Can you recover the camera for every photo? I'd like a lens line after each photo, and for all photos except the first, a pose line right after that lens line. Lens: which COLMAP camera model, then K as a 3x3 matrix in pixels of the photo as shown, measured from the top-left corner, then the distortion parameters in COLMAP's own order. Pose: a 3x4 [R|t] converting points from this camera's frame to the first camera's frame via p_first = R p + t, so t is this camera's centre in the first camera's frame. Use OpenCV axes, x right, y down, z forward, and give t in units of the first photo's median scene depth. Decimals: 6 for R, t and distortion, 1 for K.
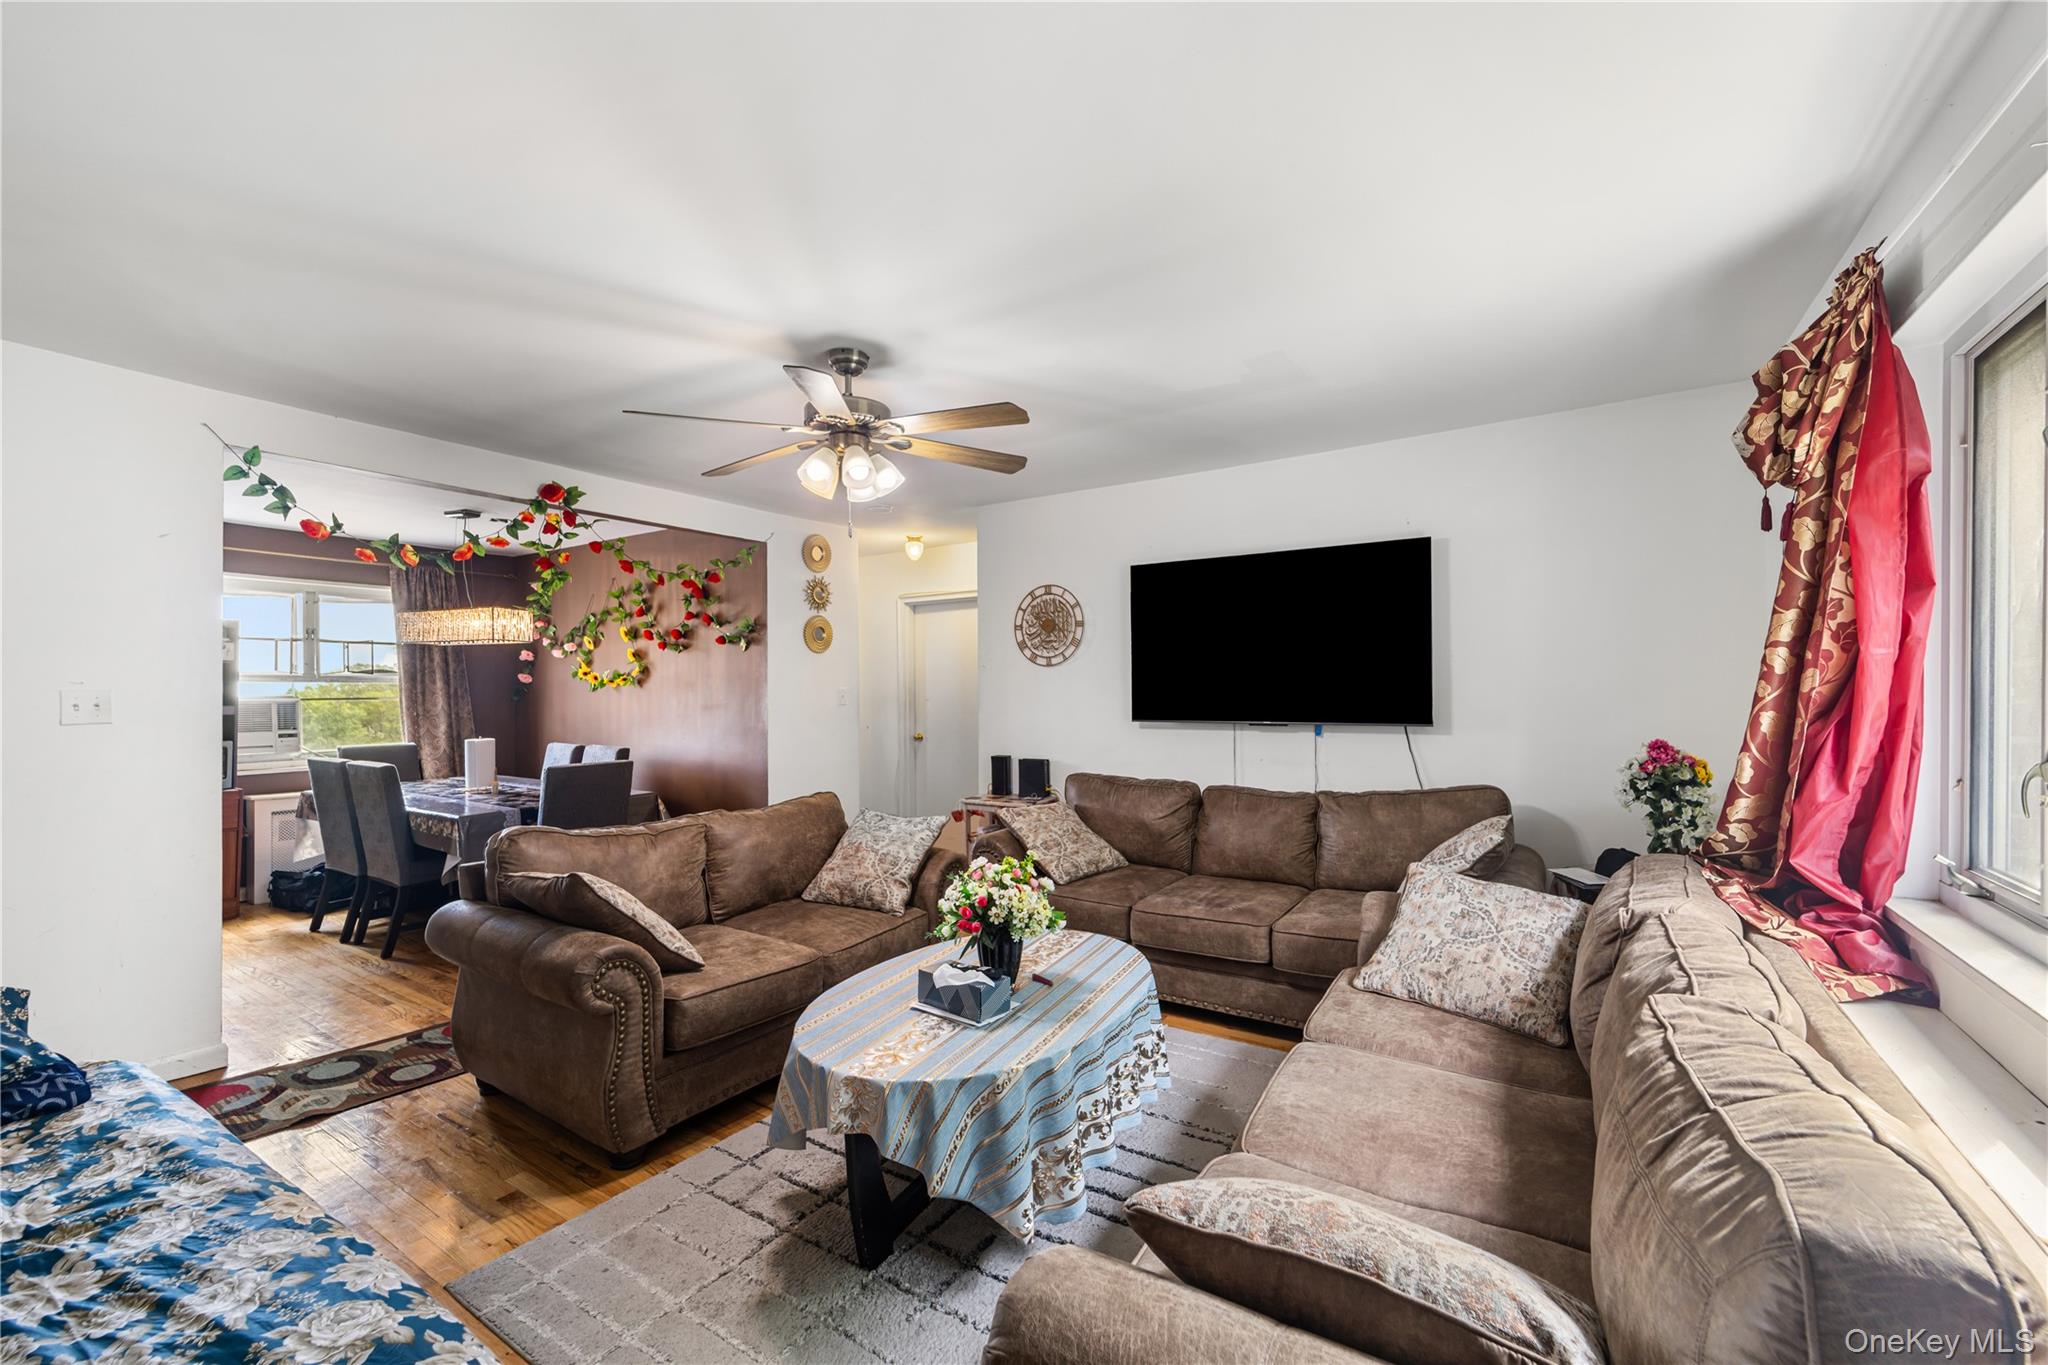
lens RADIAL K [[833.7, 0, 1023.2], [0, 833.7, 671.8], [0, 0, 1]] dist [0.000660, 0.000067]
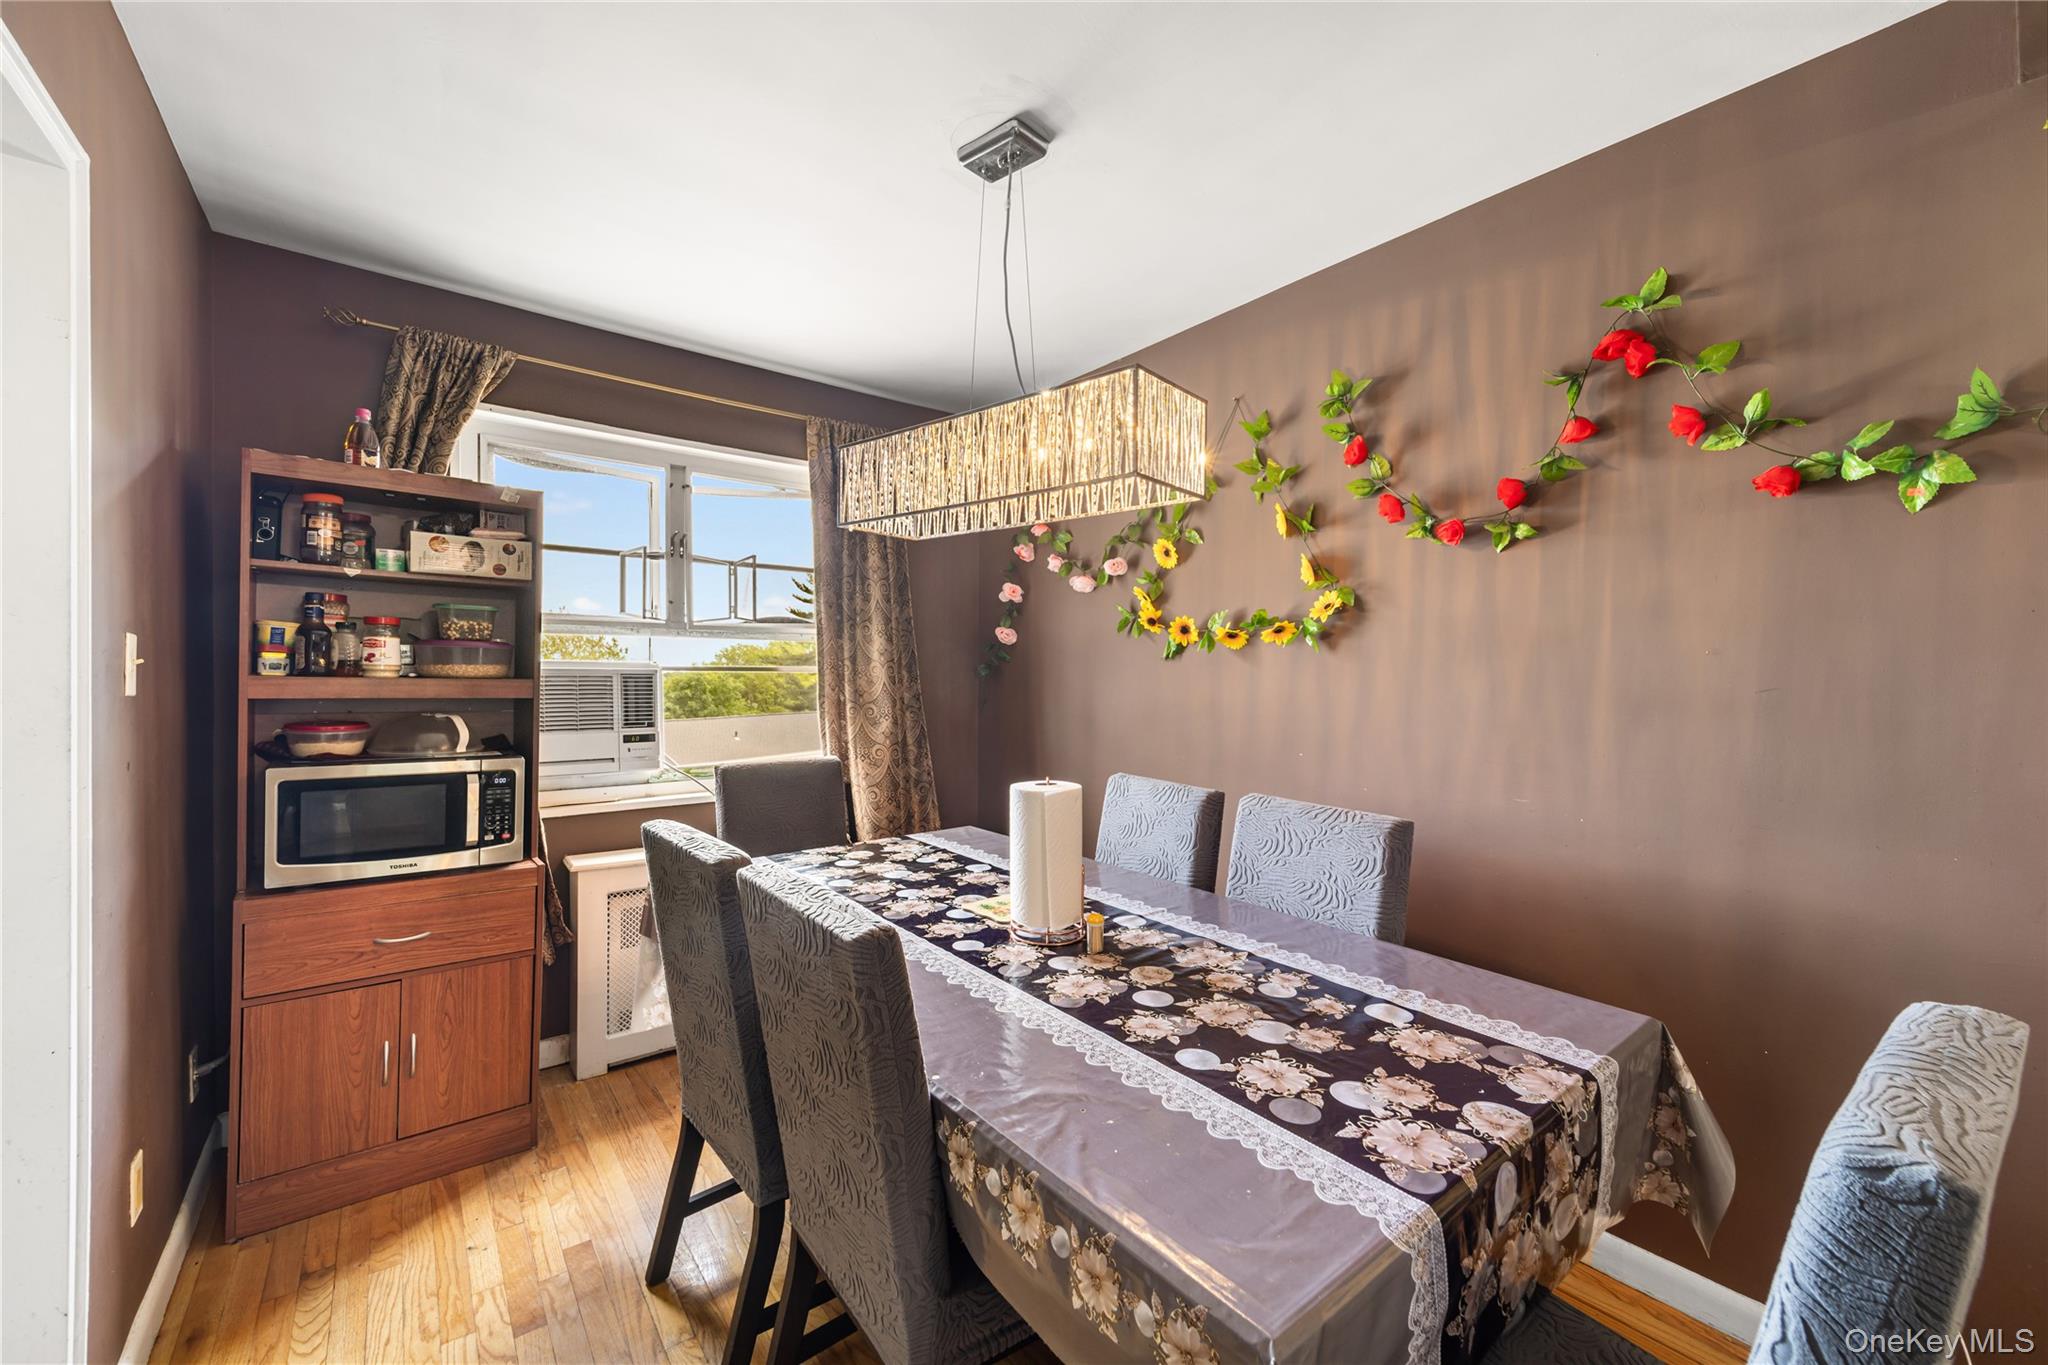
lens RADIAL K [[833.7, 0, 1023.2], [0, 833.7, 671.8], [0, 0, 1]] dist [0.000660, 0.000067]
pose [[0.941586, 0.014347, -0.336467, -0.458469], [-0.007889, 0.999758, 0.020553, 0.022629], [0.336681, -0.016698, 0.941471, 0.562904]]
